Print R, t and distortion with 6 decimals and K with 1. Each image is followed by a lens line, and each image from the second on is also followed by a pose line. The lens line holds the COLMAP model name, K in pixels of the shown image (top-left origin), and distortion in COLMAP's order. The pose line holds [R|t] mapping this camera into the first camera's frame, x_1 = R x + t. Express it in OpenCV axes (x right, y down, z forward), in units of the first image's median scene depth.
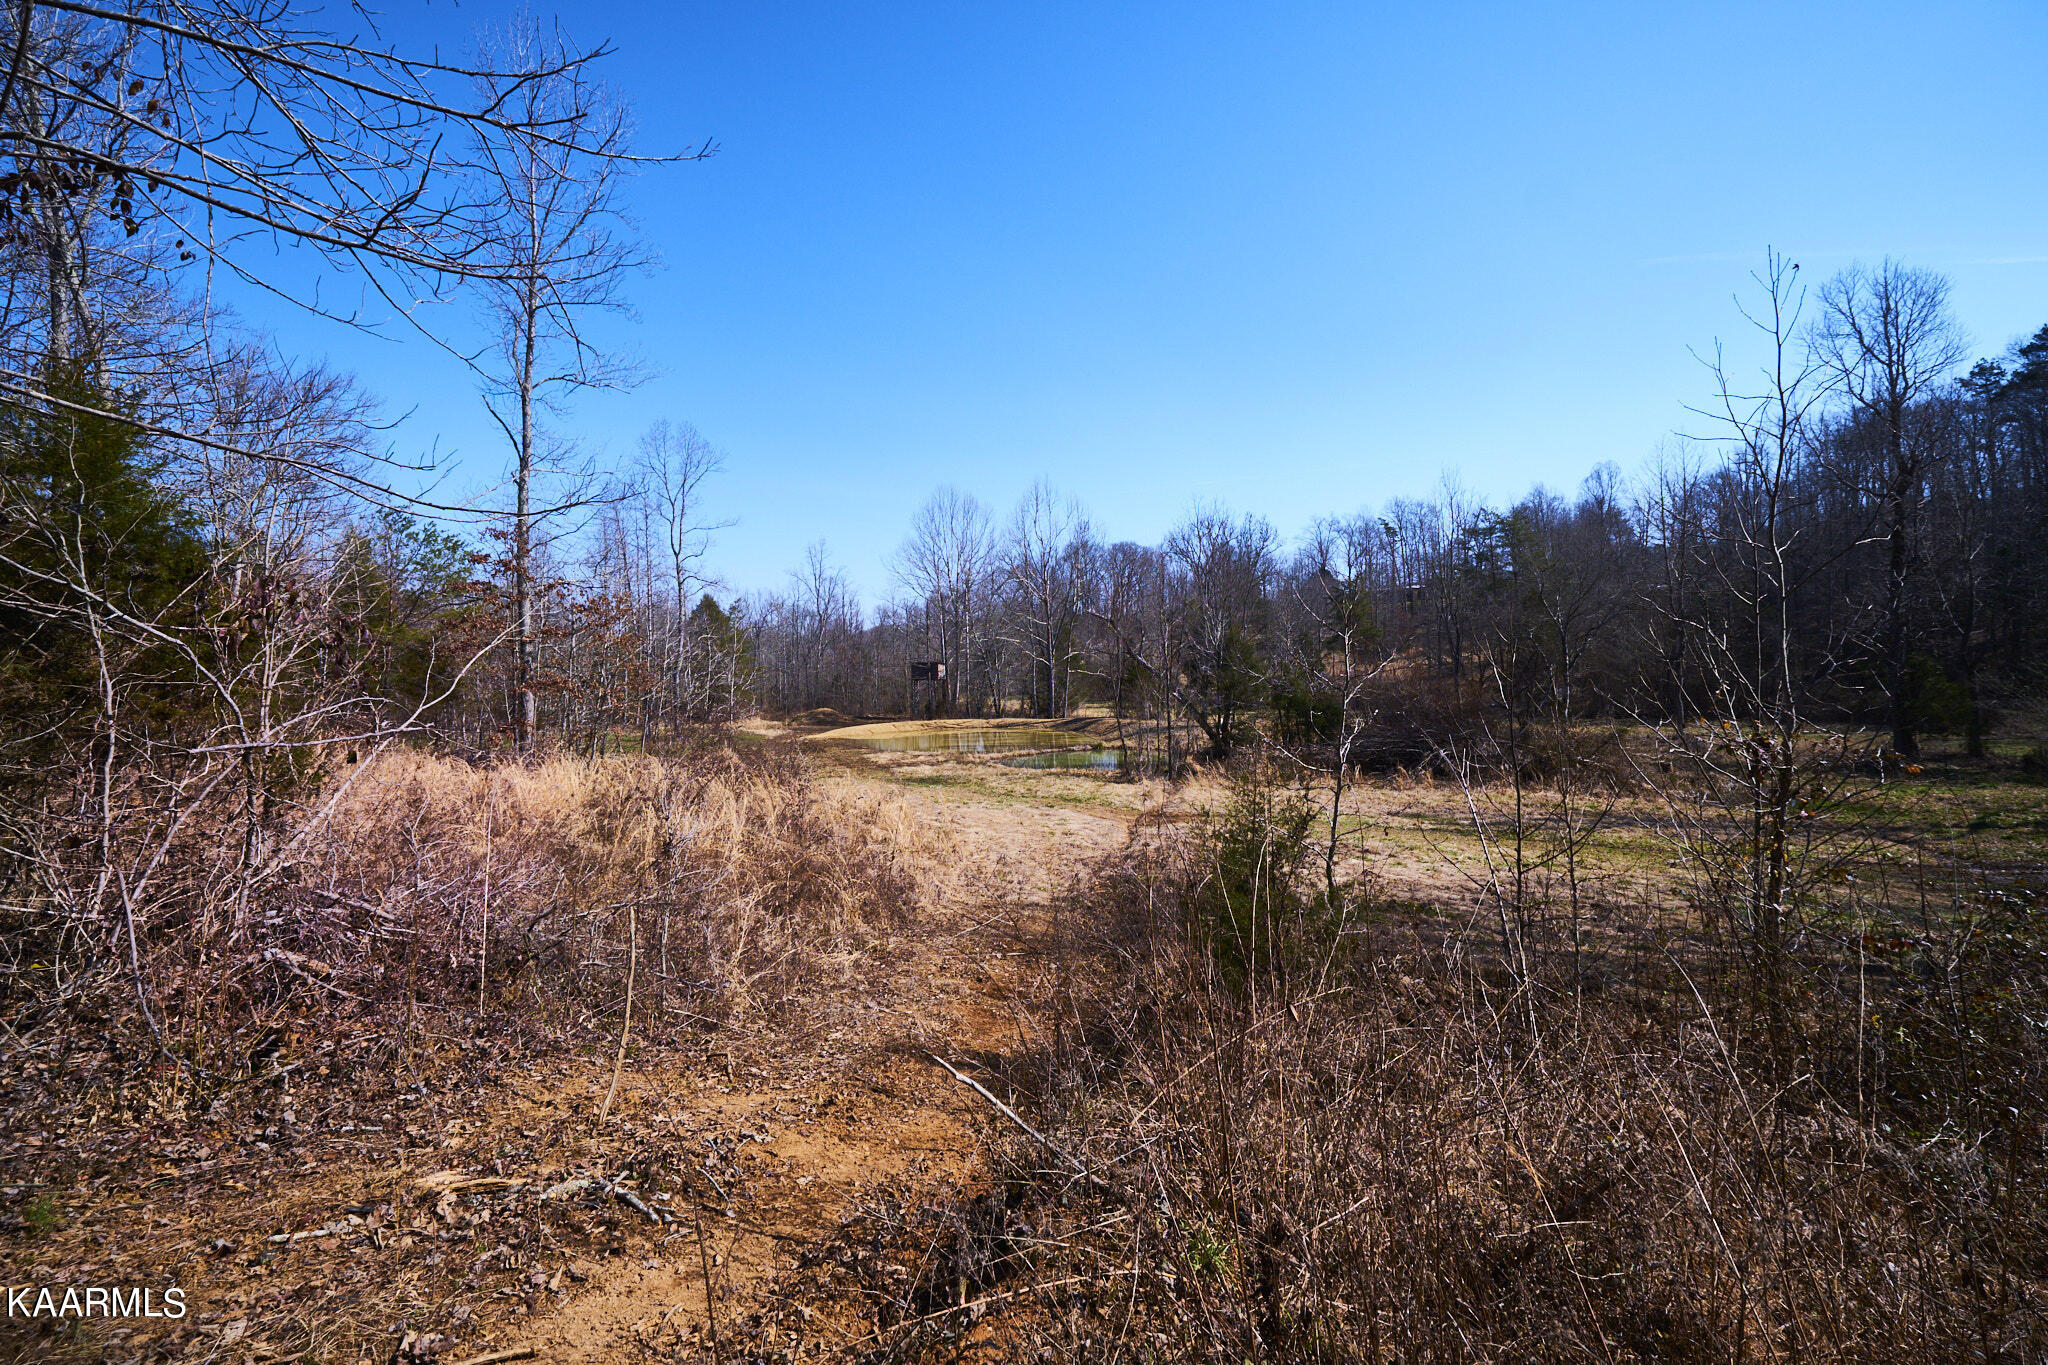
lens RADIAL K [[885.9, 0, 1023.2], [0, 885.9, 680.4], [0, 0, 1]] dist [-0.001683, 0.000279]
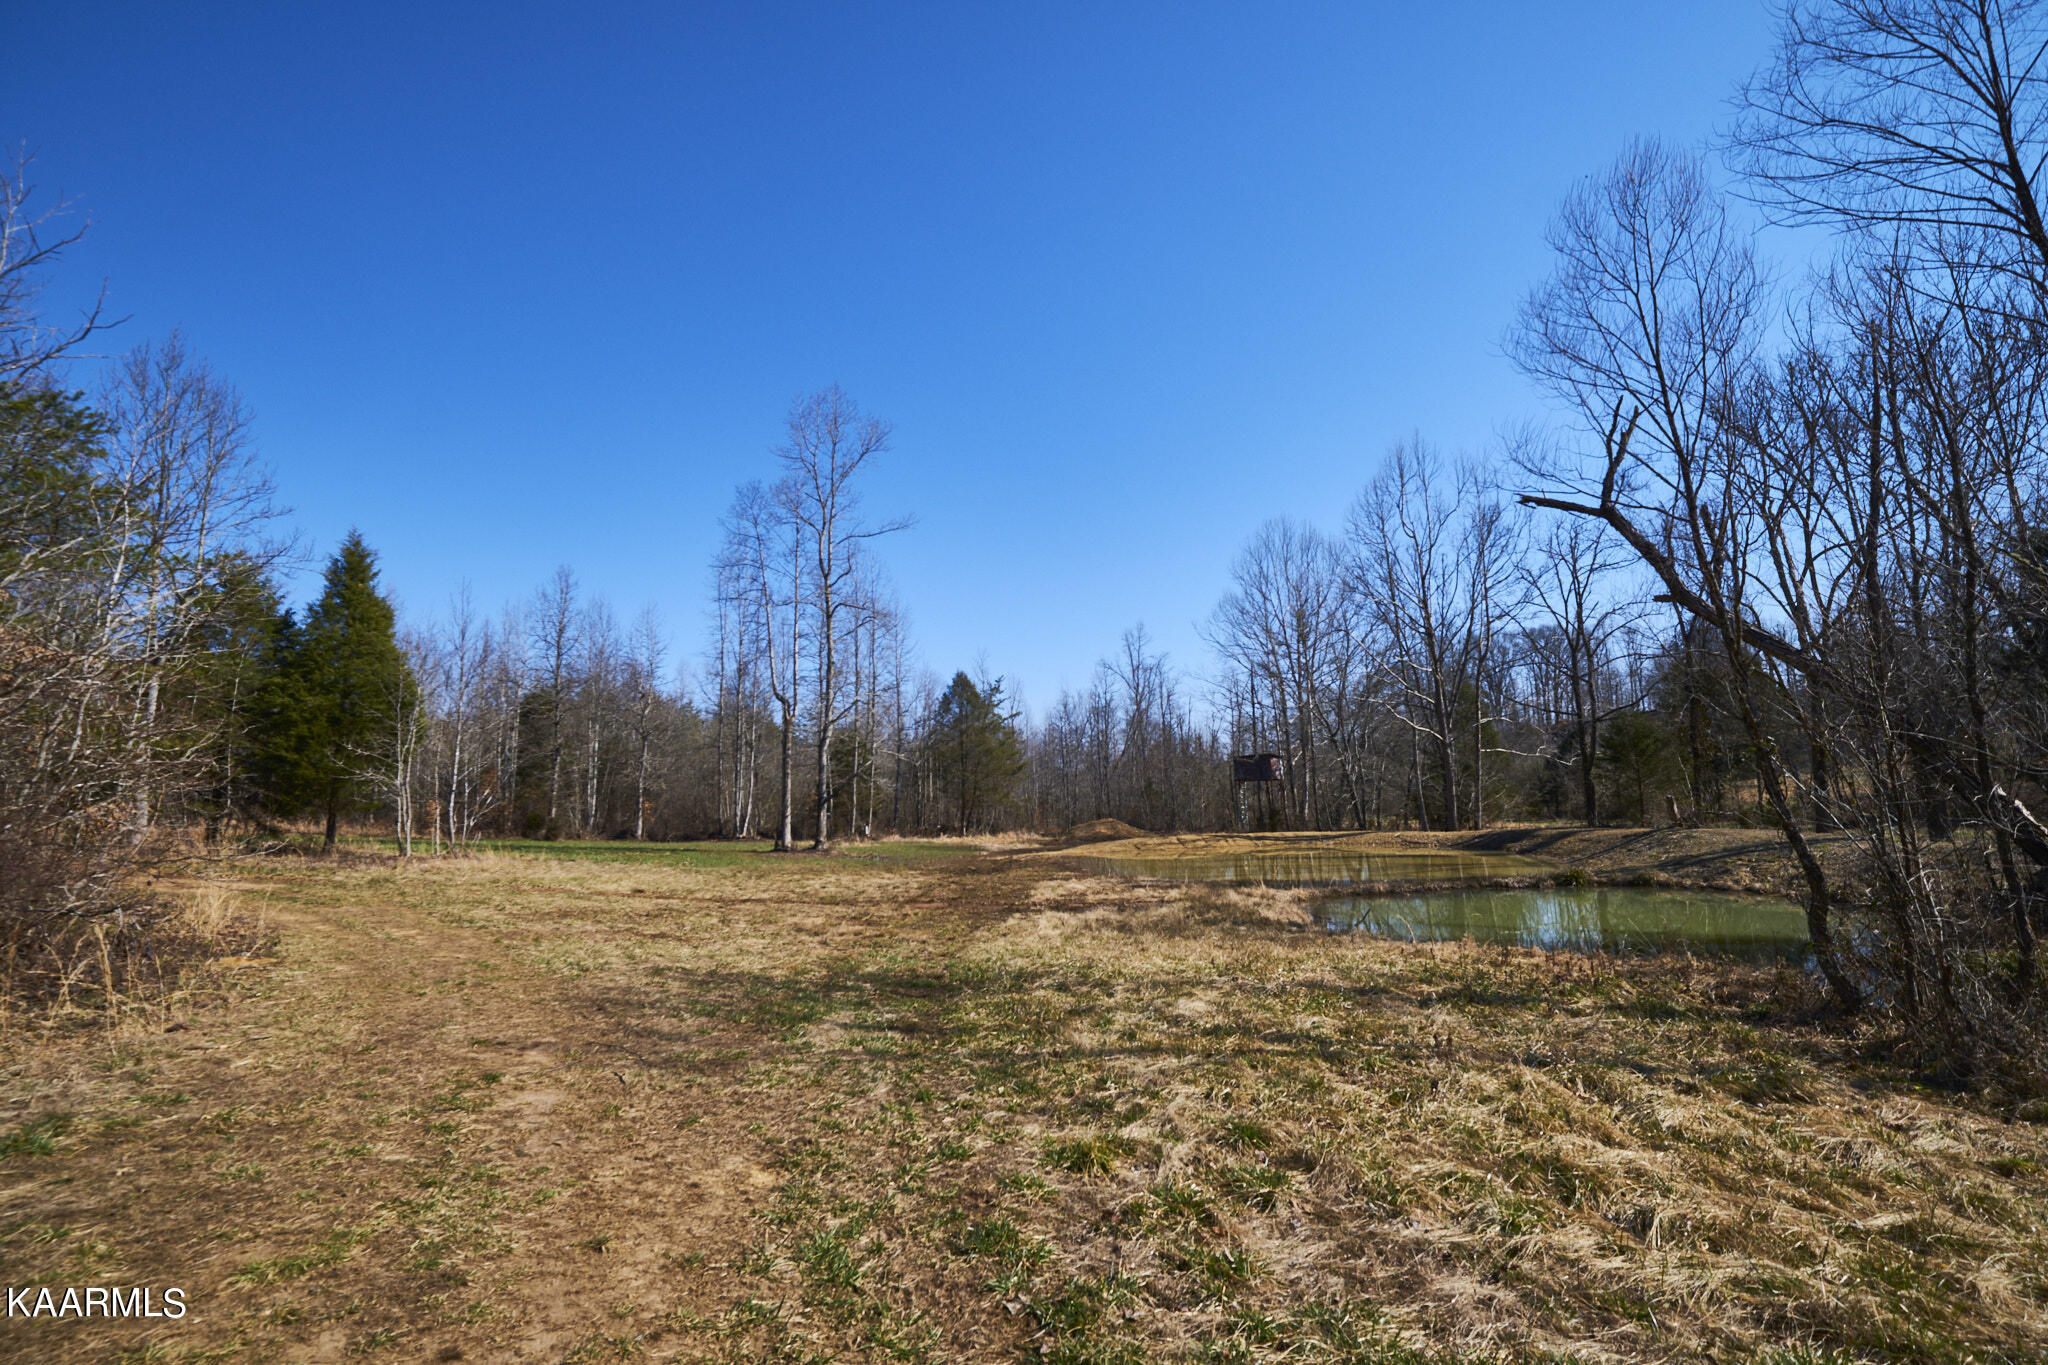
lens RADIAL K [[879.1, 0, 1024.0], [0, 879.1, 682.5], [0, 0, 1]] dist [-0.003717, -0.000676]
pose [[0.911838, -0.061294, -0.405950, 0.011264], [0.002363, 0.989560, -0.144105, 0.021478], [0.410544, 0.130441, 0.902463, 0.265858]]
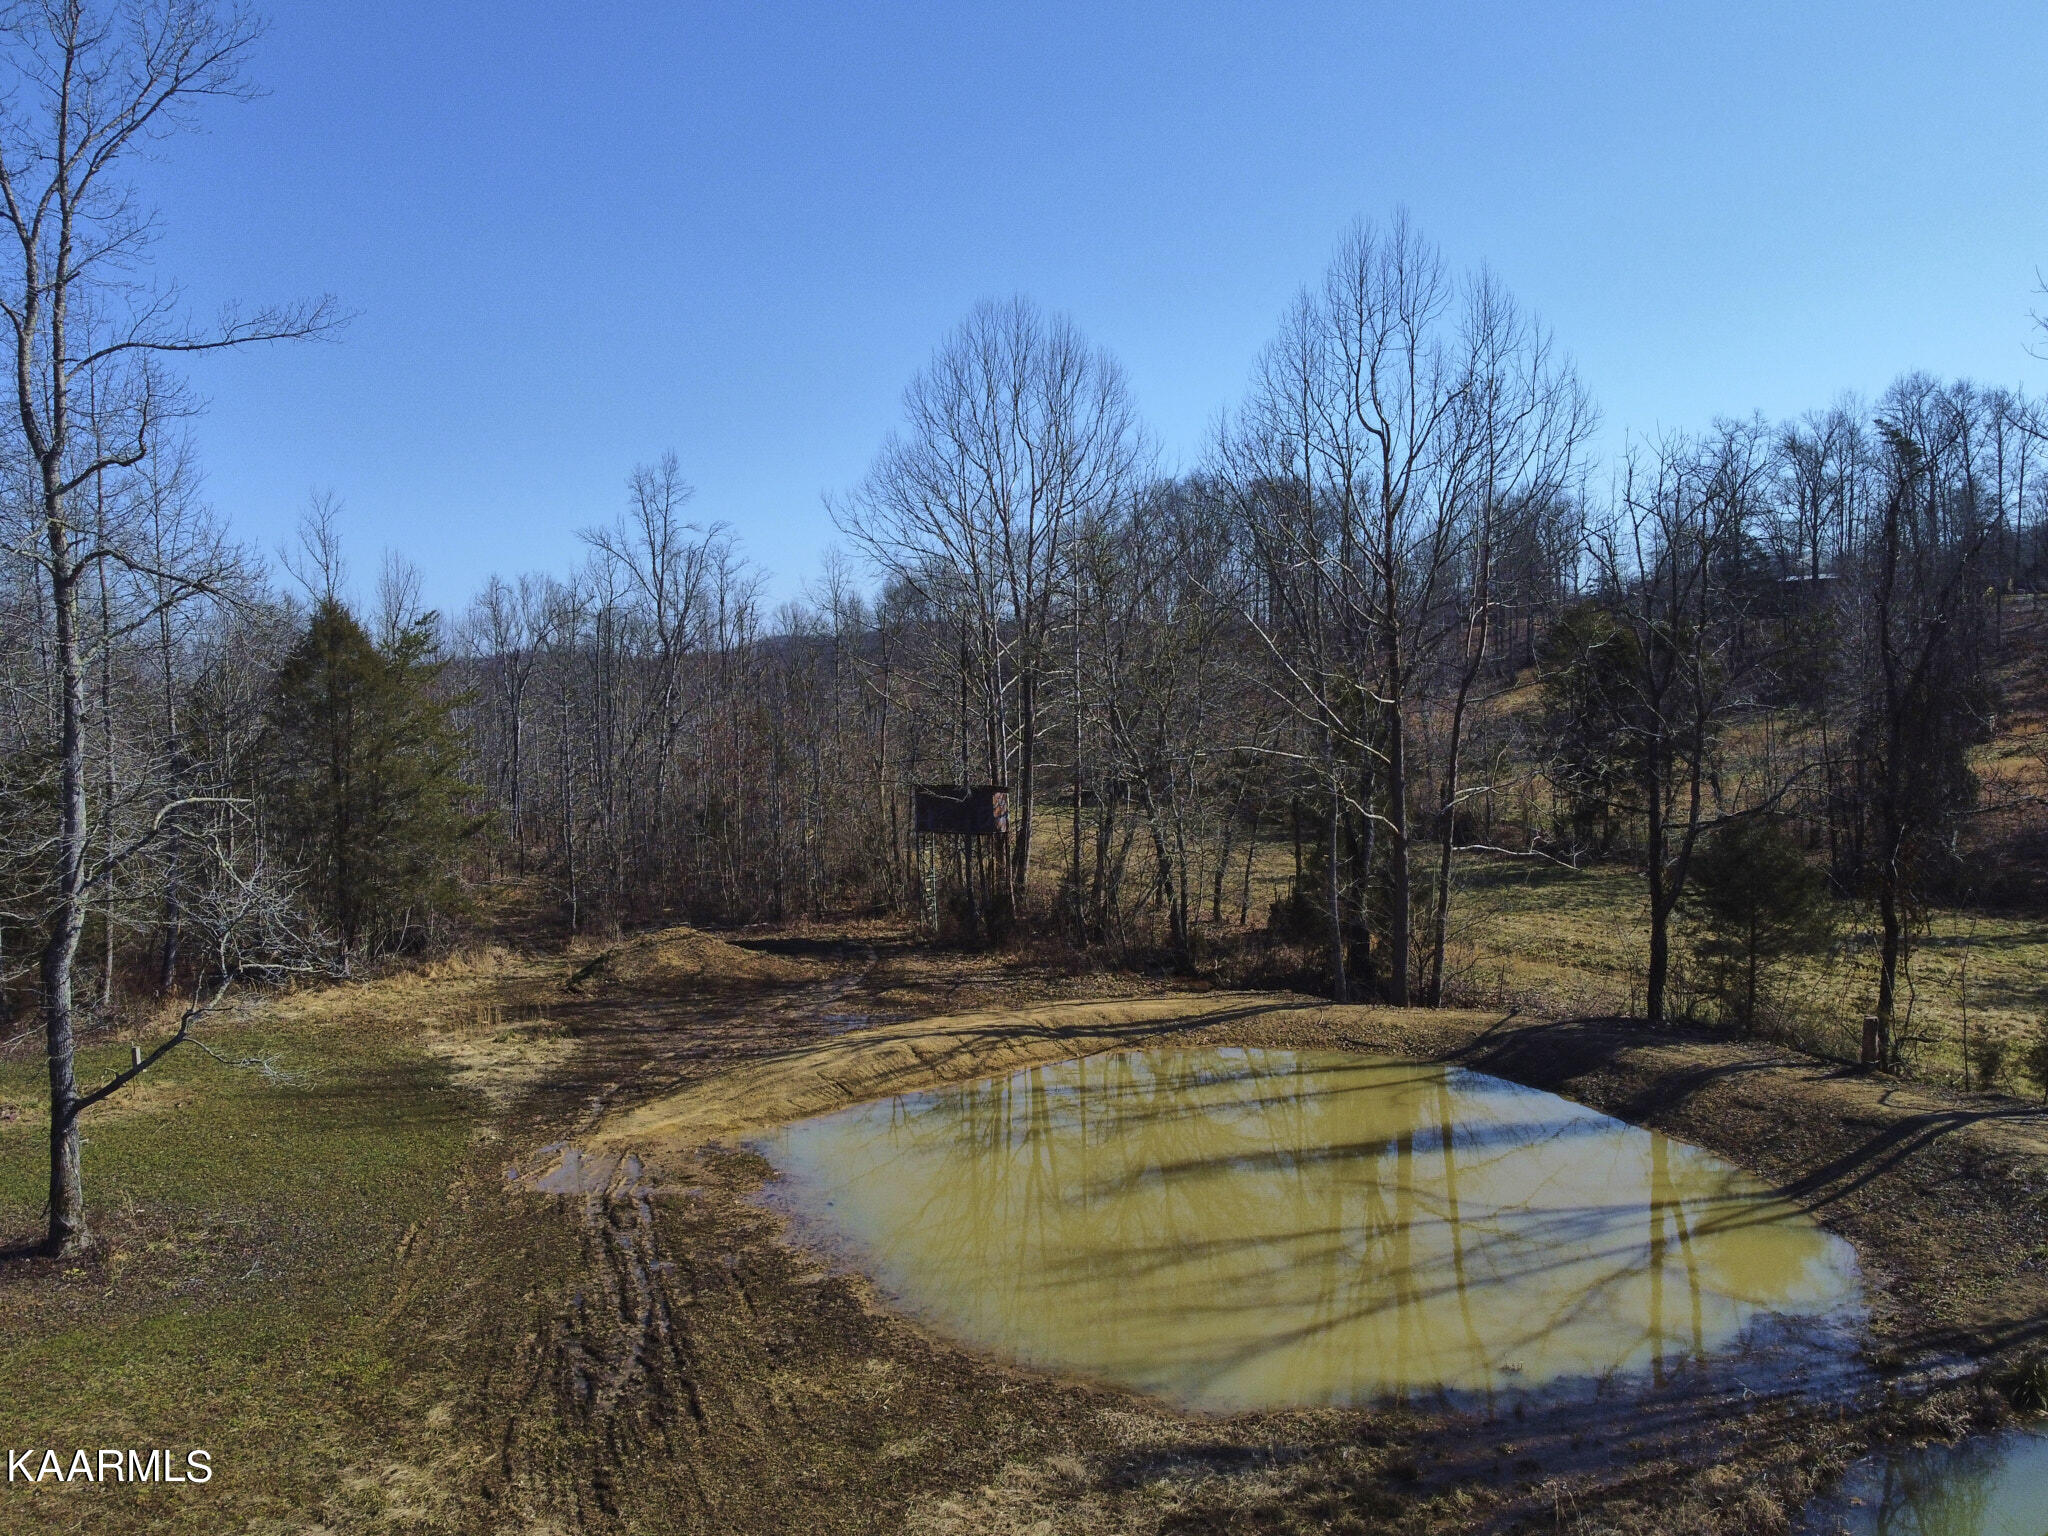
lens RADIAL K [[1548.1, 0, 1021.9], [0, 1548.1, 763.8], [0, 0, 1]] dist [-0.001130, -0.001318]
pose [[0.999999, -0.000949, 0.001150, -0.079306], [0.000922, 0.999720, 0.023638, -0.041538], [-0.001173, -0.023637, 0.999720, 0.343293]]
